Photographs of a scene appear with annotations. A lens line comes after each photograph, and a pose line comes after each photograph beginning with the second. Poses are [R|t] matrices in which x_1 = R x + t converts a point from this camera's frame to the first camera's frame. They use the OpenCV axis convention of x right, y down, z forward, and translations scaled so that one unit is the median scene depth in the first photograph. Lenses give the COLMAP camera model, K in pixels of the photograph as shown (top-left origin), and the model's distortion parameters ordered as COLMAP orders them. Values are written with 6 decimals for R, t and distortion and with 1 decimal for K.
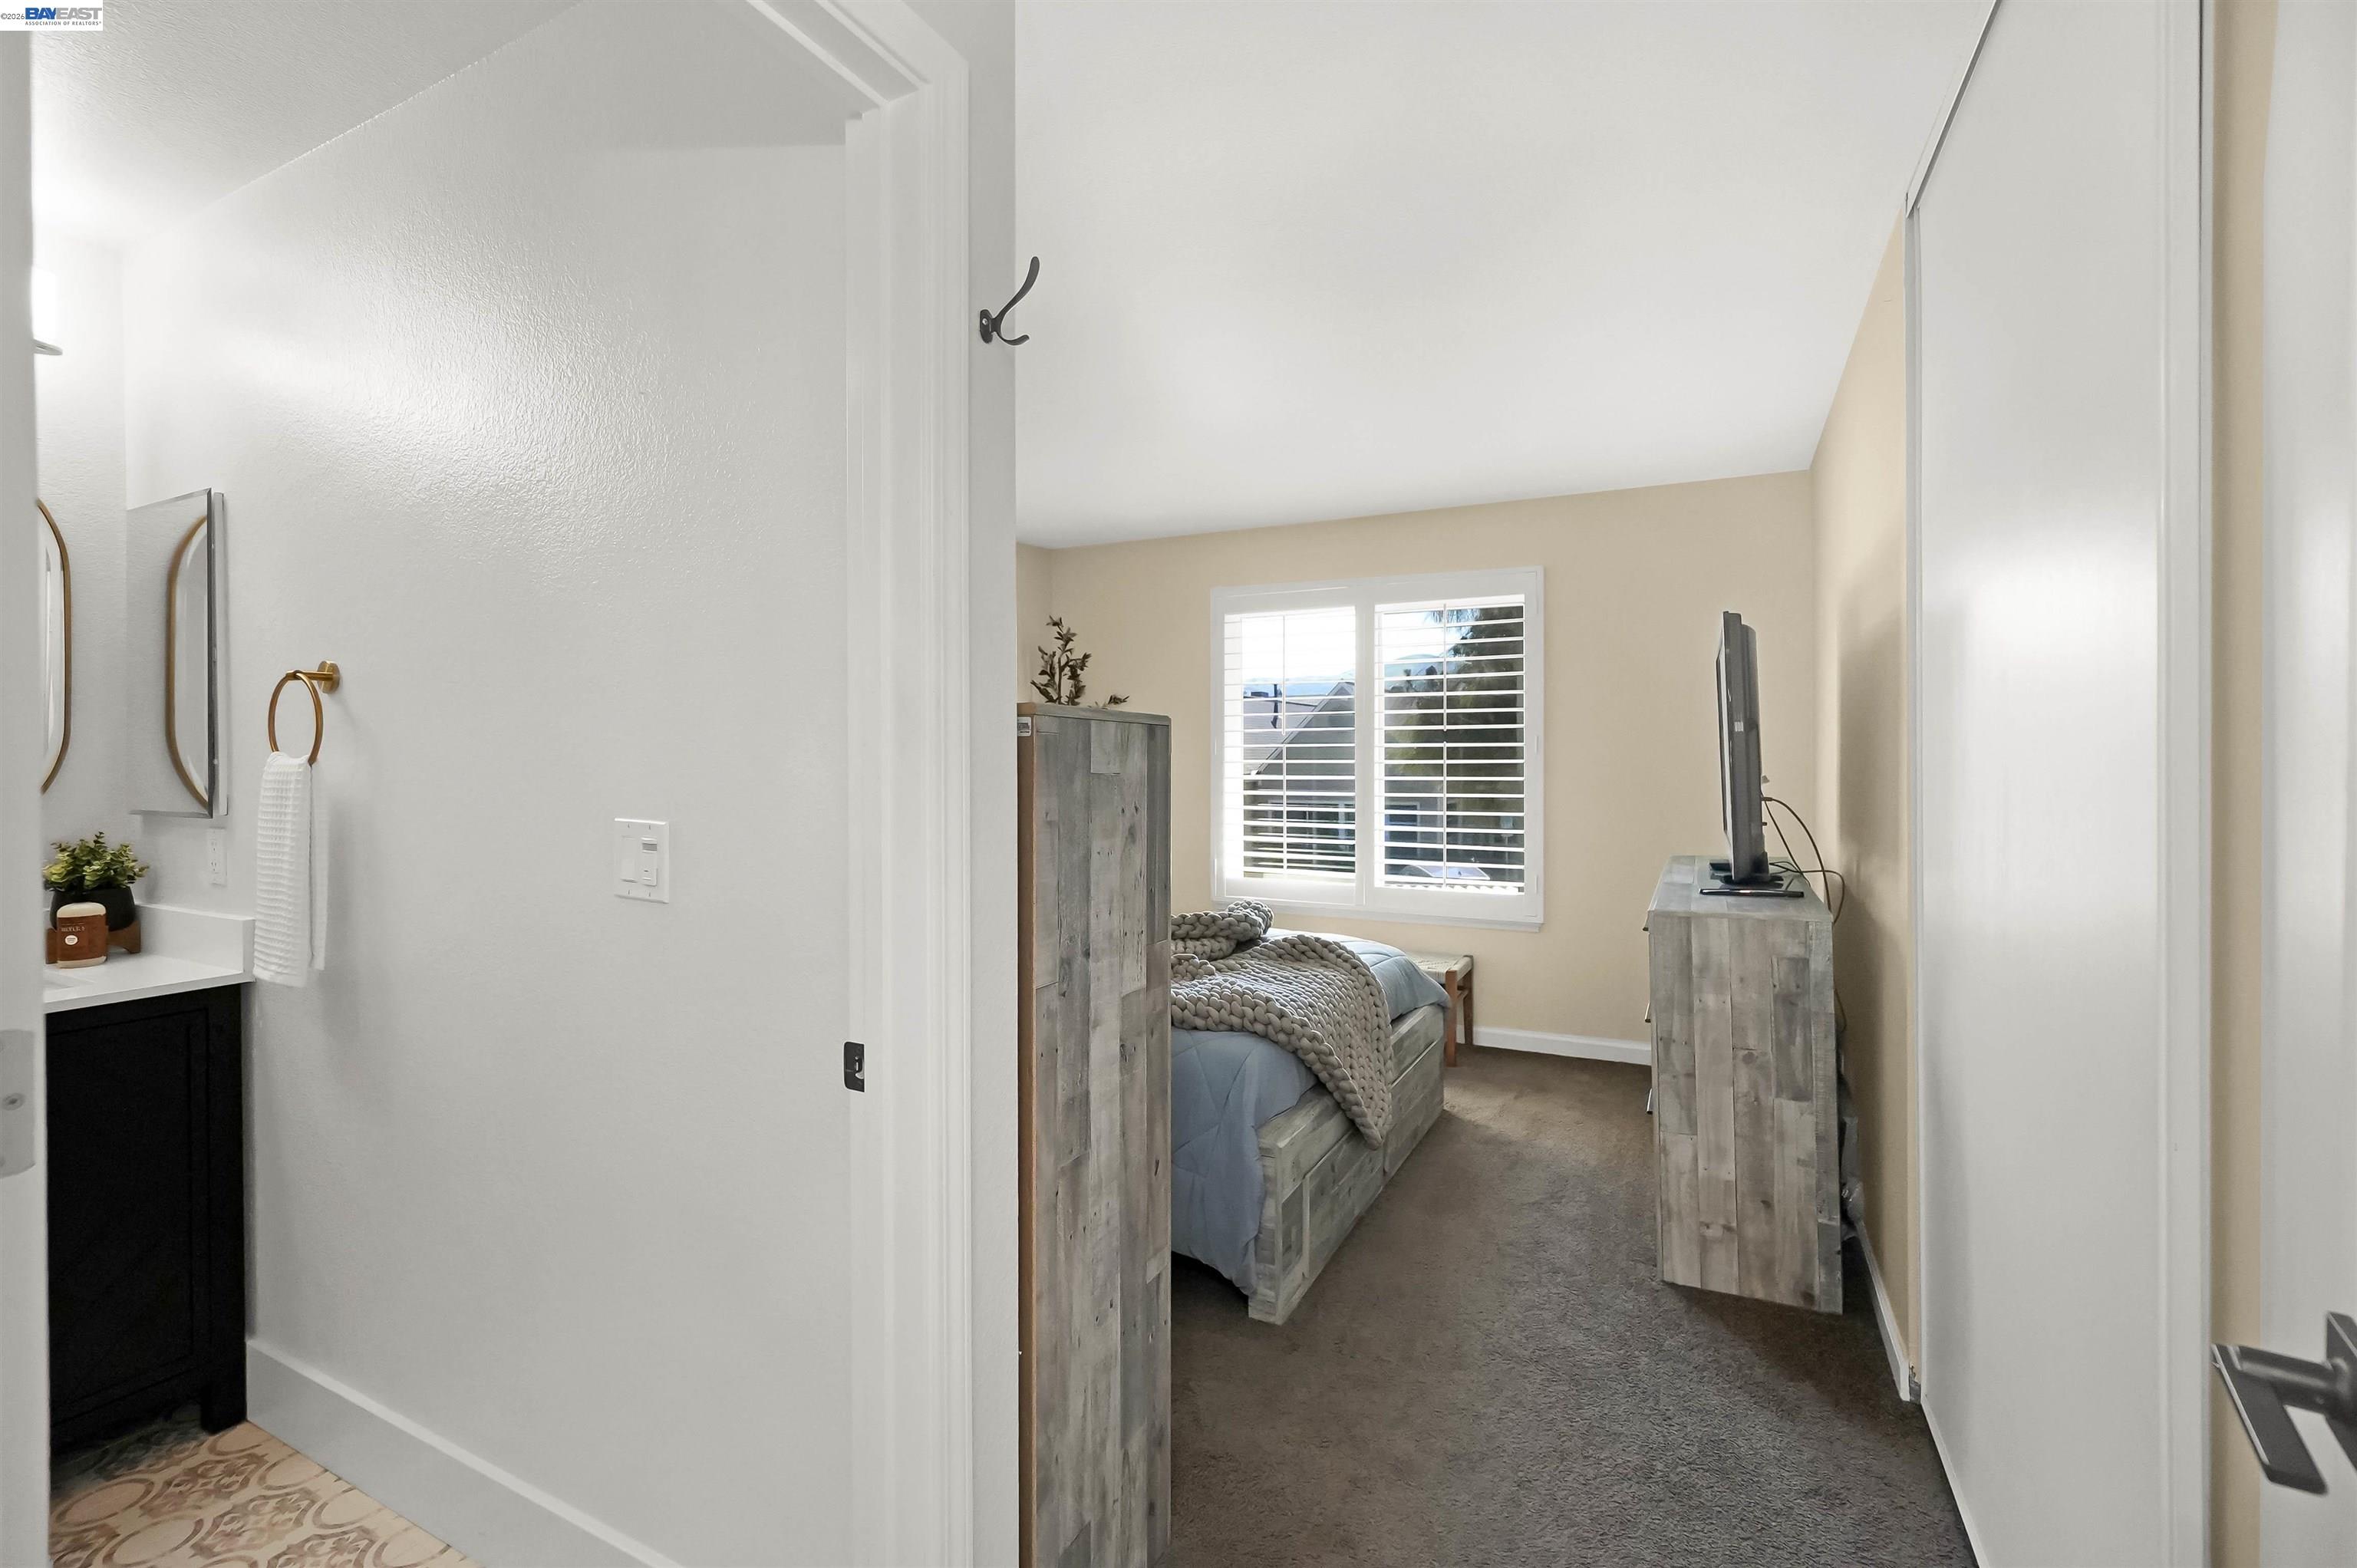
lens RADIAL K [[1017.6, 0, 1164.8], [0, 1017.6, 773.1], [0, 0, 1]] dist [-0.010511, 0.004073]
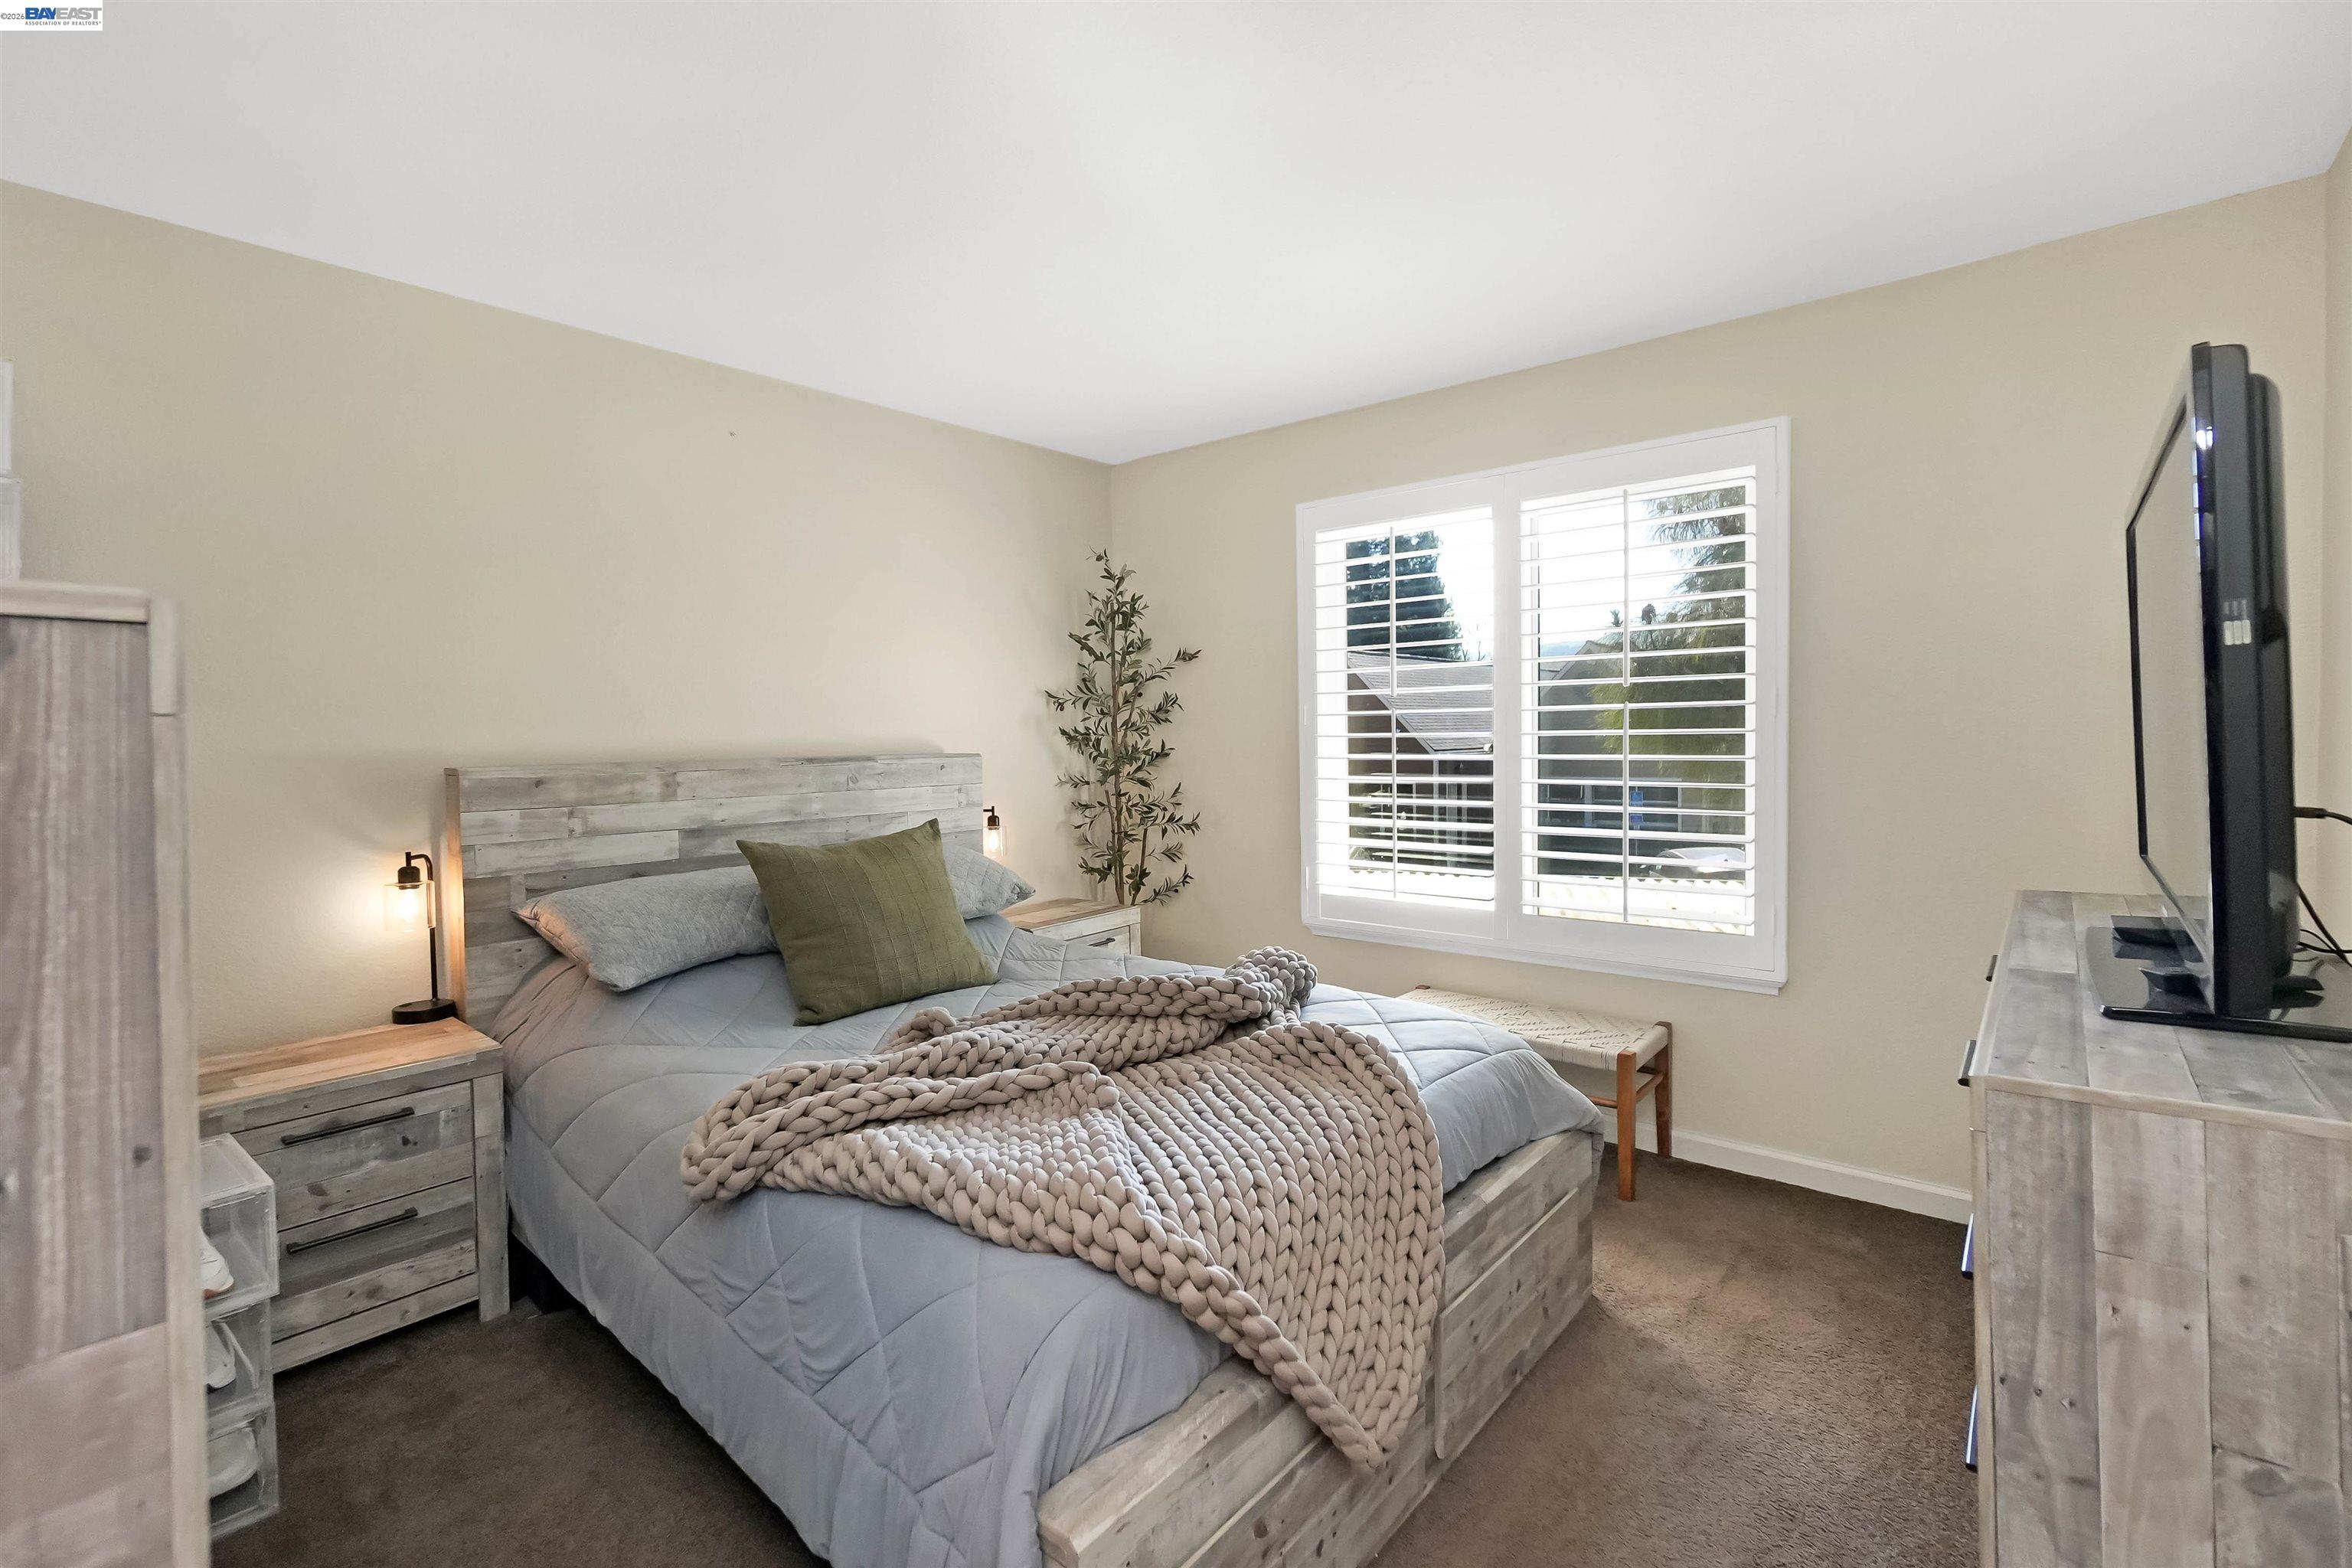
lens RADIAL K [[1015.5, 0, 1190.4], [0, 1015.5, 774.9], [0, 0, 1]] dist [-0.010511, 0.004073]
pose [[0.976457, -0.004198, -0.215669, 0.202791], [0.009924, 0.999626, 0.025474, -0.003146], [0.215482, -0.027015, 0.976134, 0.423906]]
